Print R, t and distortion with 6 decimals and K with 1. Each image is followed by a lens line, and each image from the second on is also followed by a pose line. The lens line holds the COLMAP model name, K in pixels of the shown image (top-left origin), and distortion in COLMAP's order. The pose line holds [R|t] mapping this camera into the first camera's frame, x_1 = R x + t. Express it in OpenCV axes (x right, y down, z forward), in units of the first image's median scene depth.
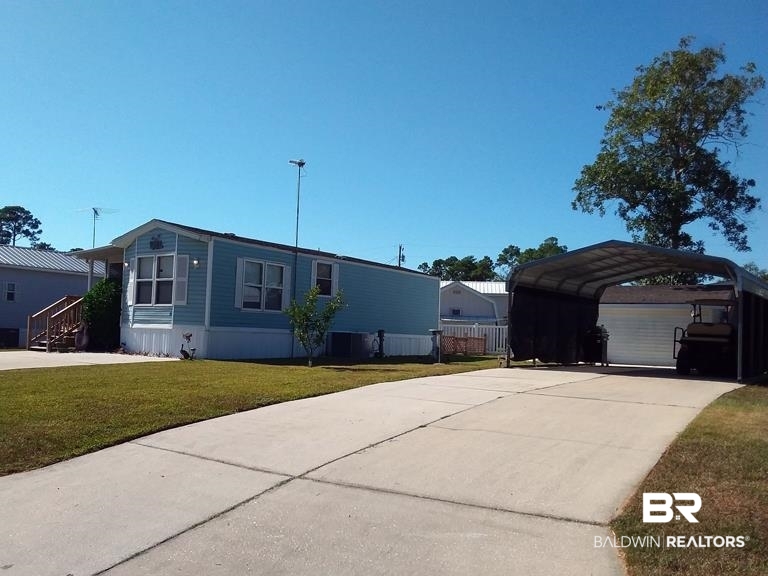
lens RADIAL K [[655.1, 0, 353.6], [0, 655.1, 302.0], [0, 0, 1]] dist [0.007365, -0.003326]
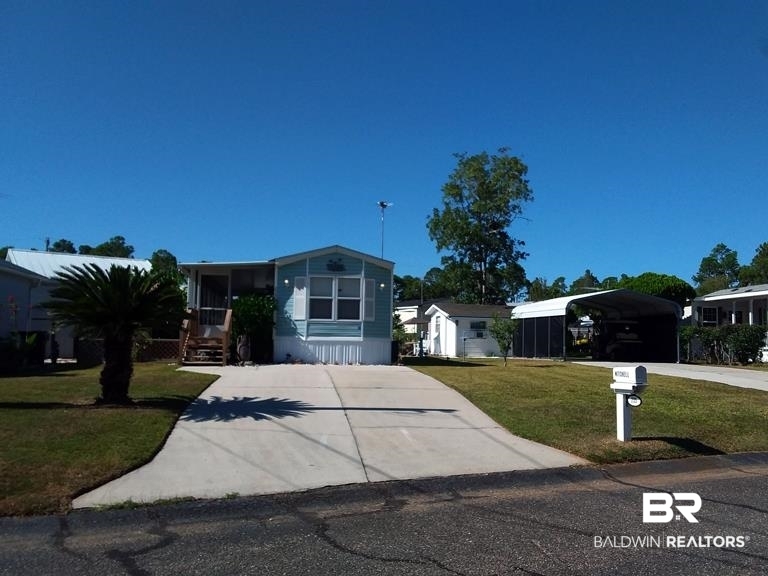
lens RADIAL K [[619.9, 0, 396.3], [0, 619.9, 293.9], [0, 0, 1]] dist [0.115453, -0.208102]
pose [[0.707642, 0.032891, 0.705806, -0.978036], [-0.026003, 0.999452, -0.020504, -0.021211], [-0.706093, -0.003843, 0.708109, 0.161675]]
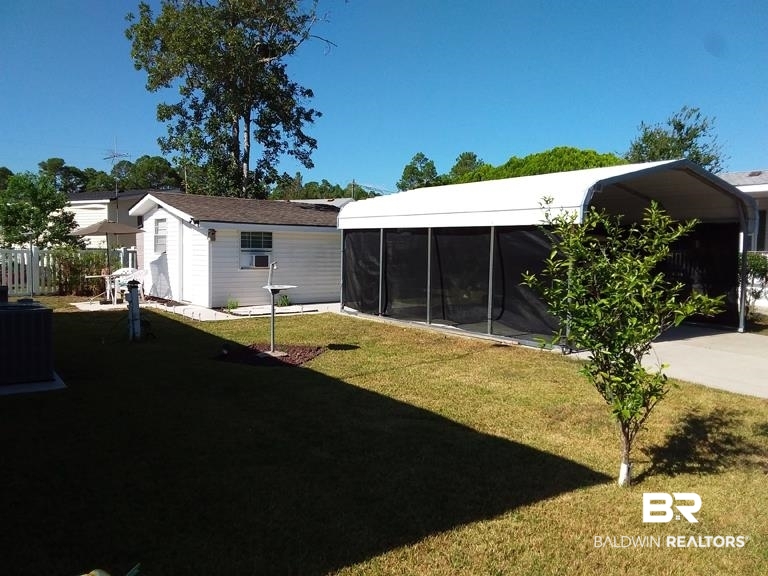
lens RADIAL K [[610.9, 0, 383.4], [0, 610.9, 284.7], [0, 0, 1]] dist [0.109750, -0.188101]
pose [[0.324444, -0.084272, 0.942143, -0.297480], [-0.047111, 0.993348, 0.105076, -0.010179], [-0.944731, -0.078477, 0.318316, 0.815261]]
